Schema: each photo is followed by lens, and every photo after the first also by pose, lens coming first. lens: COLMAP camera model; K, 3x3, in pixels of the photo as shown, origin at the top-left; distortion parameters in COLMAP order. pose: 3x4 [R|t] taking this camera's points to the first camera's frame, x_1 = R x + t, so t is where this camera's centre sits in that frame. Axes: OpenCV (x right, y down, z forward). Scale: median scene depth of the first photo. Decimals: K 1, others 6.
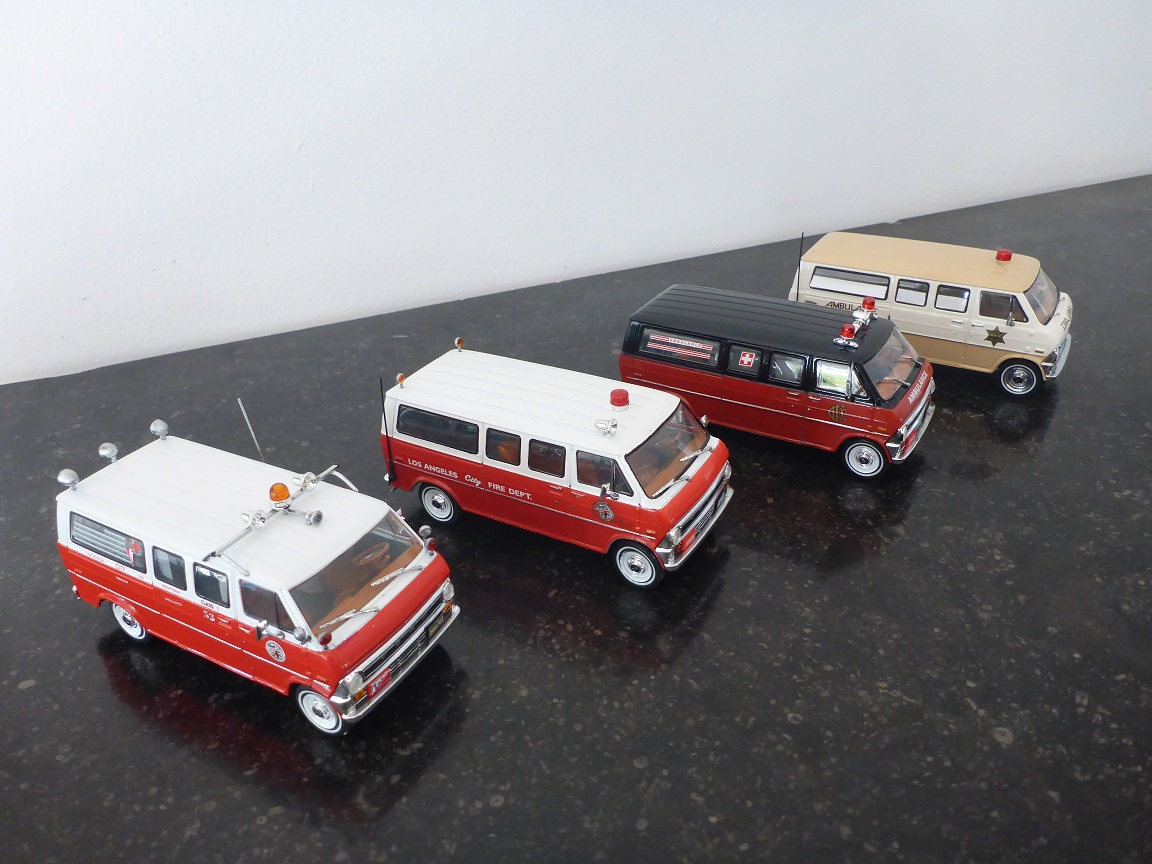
lens RADIAL K [[928.9, 0, 574.1], [0, 928.9, 430.5], [0, 0, 1]] dist [-0.009067, -0.005574]
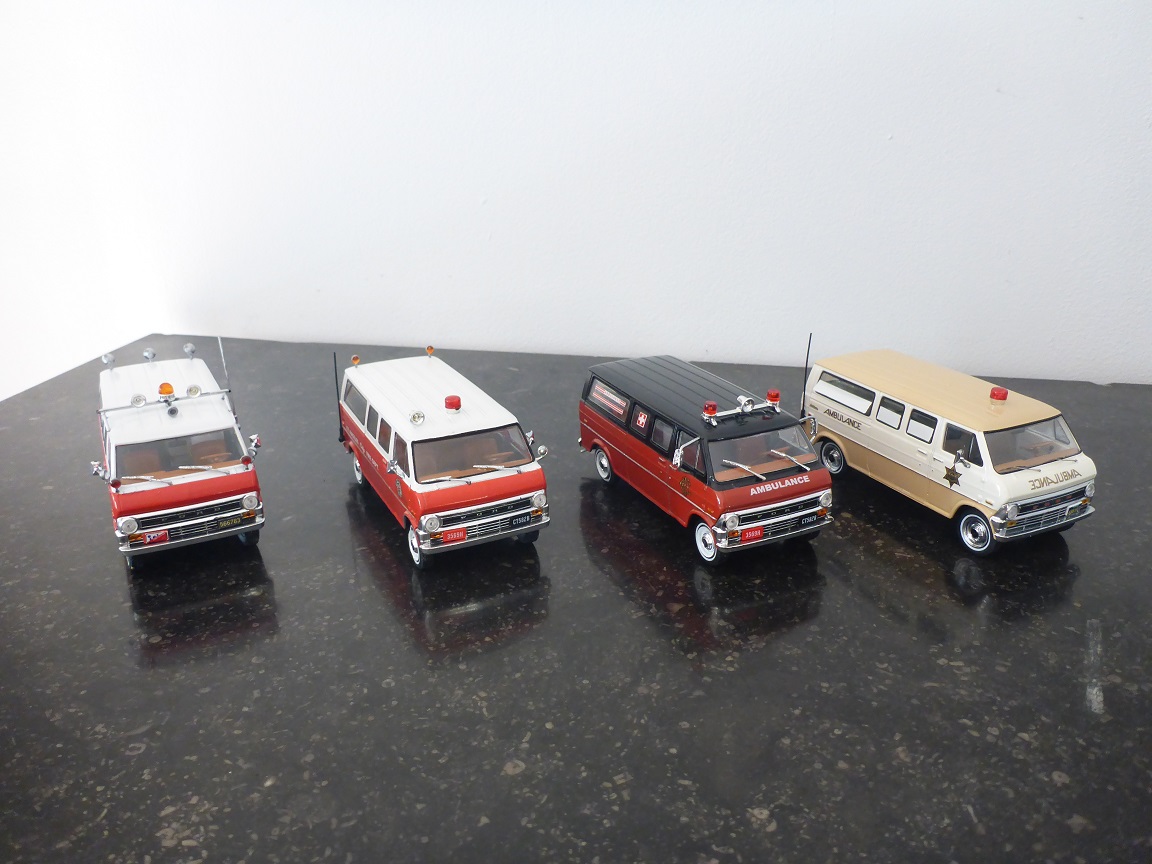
lens RADIAL K [[928.9, 0, 573.8], [0, 928.9, 432.9], [0, 0, 1]] dist [-0.009067, -0.005574]
pose [[0.837605, 0.236353, -0.492499, 0.588283], [-0.296637, 0.953846, -0.046740, 0.007936], [0.458721, 0.185243, 0.869057, 0.057375]]
